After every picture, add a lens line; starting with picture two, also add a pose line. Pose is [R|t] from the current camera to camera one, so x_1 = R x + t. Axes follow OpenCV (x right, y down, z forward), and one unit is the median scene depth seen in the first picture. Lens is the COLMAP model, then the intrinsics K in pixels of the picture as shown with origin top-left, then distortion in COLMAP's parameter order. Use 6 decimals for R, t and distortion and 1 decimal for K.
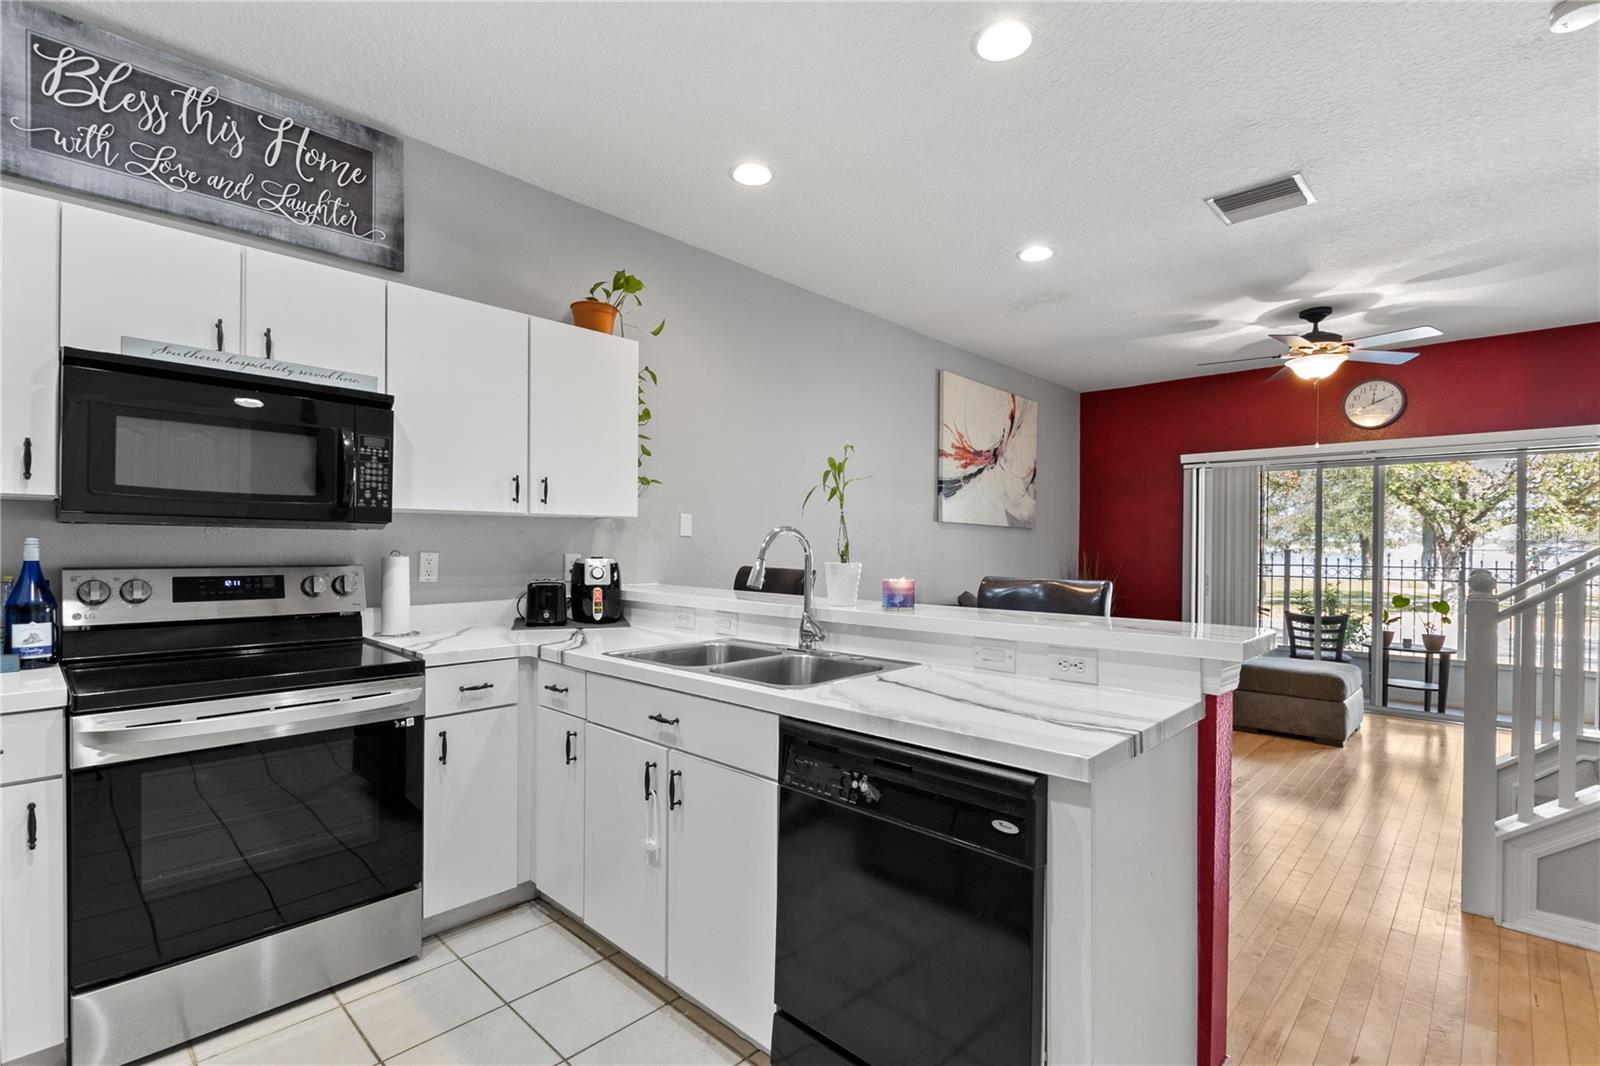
lens RADIAL K [[725.4, 0, 804.1], [0, 725.4, 549.3], [0, 0, 1]] dist [0.009800, -0.005111]
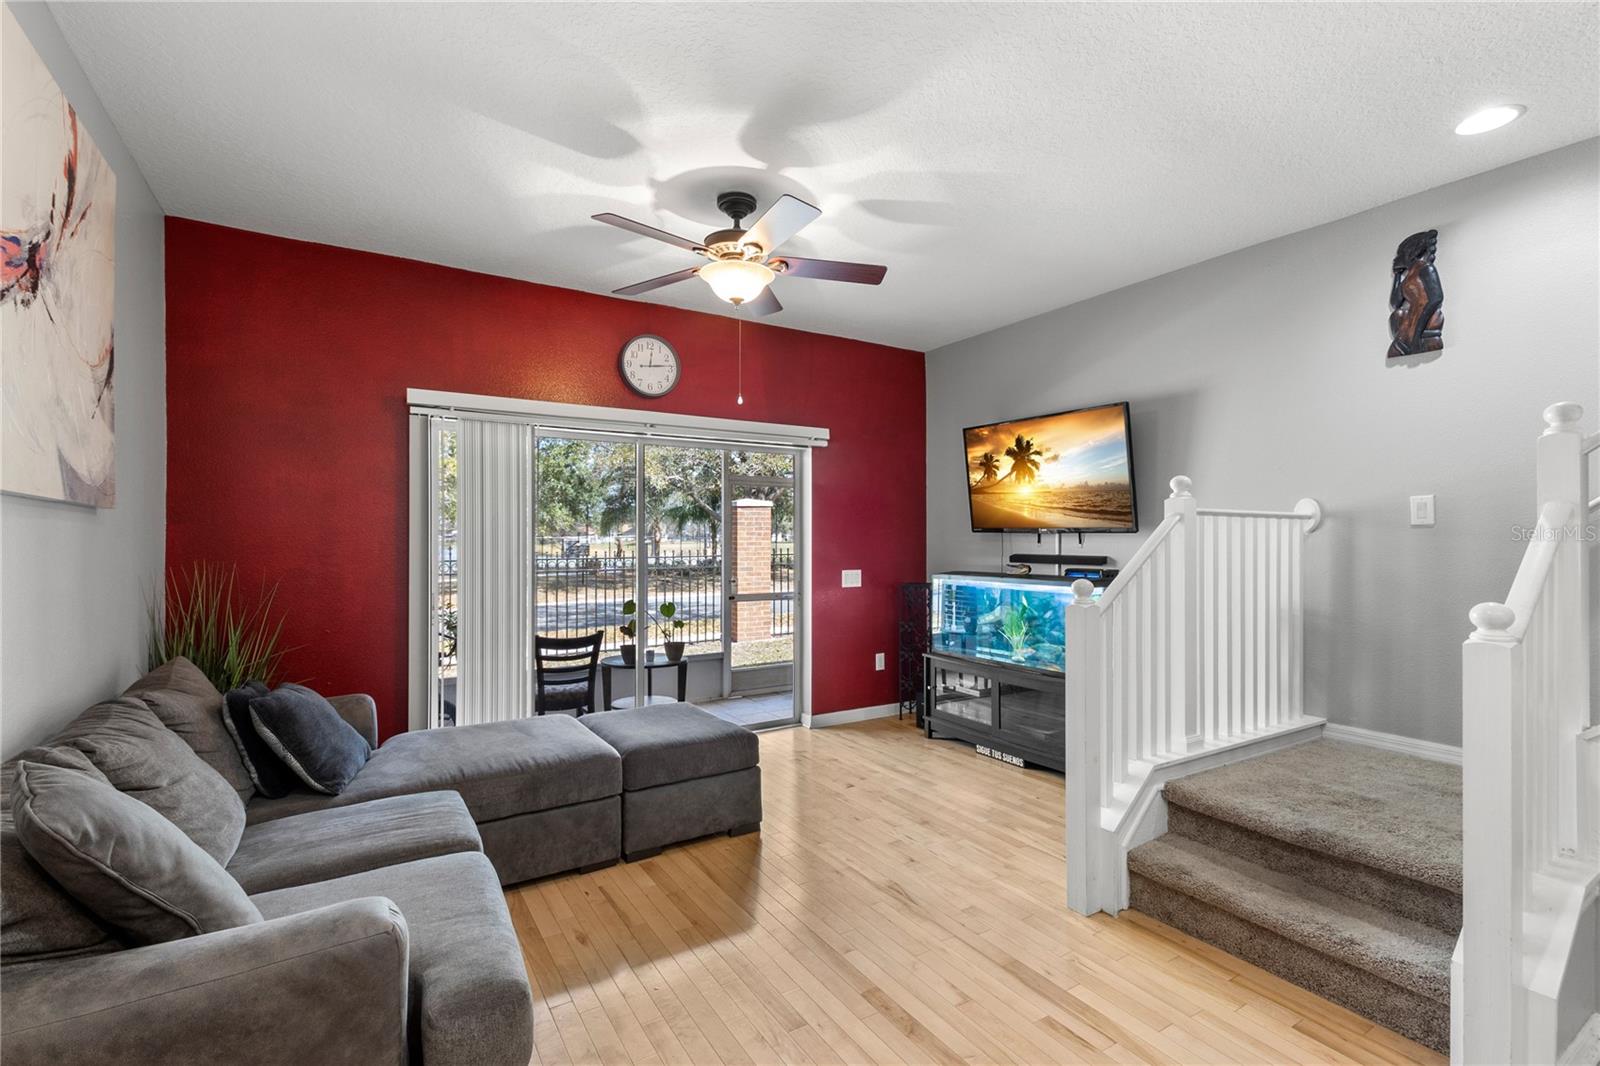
lens RADIAL K [[725.4, 0, 800.0], [0, 725.4, 536.7], [0, 0, 1]] dist [0.009800, -0.005111]
pose [[0.264109, -0.007116, 0.964467, 0.054531], [0.007756, 0.999956, 0.005254, -0.015364], [-0.964462, 0.006093, 0.264153, 0.641742]]
